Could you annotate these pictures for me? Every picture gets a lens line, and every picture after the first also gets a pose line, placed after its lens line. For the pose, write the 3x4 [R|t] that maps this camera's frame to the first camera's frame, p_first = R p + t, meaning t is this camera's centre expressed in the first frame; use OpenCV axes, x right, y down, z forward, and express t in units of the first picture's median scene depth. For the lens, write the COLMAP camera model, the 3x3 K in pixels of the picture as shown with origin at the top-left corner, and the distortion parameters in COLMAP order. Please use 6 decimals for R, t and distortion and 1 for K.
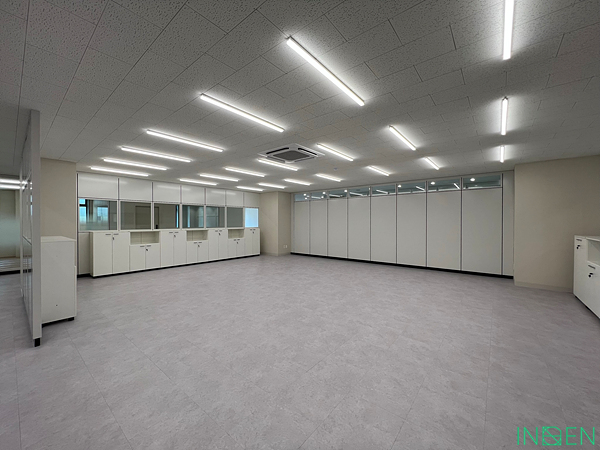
lens RADIAL K [[242.8, 0, 298.6], [0, 242.8, 227.7], [0, 0, 1]] dist [-0.005553, 0.001152]
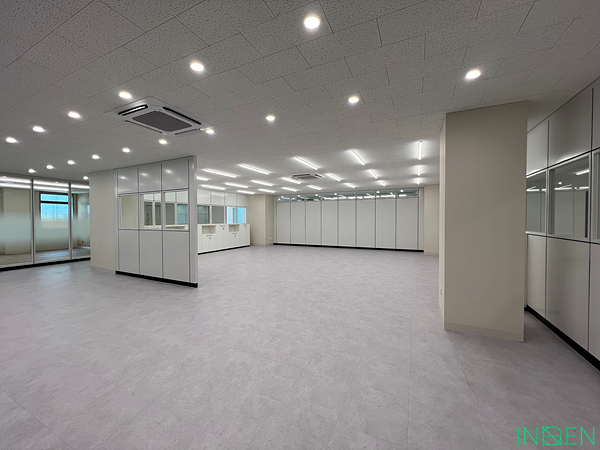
lens RADIAL K [[242.8, 0, 302.8], [0, 242.8, 229.2], [0, 0, 1]] dist [-0.005553, 0.001152]
pose [[0.969068, -0.013483, 0.246426, -0.203651], [0.008774, 0.999758, 0.020196, 0.006721], [-0.246638, -0.017409, 0.968951, -0.253104]]
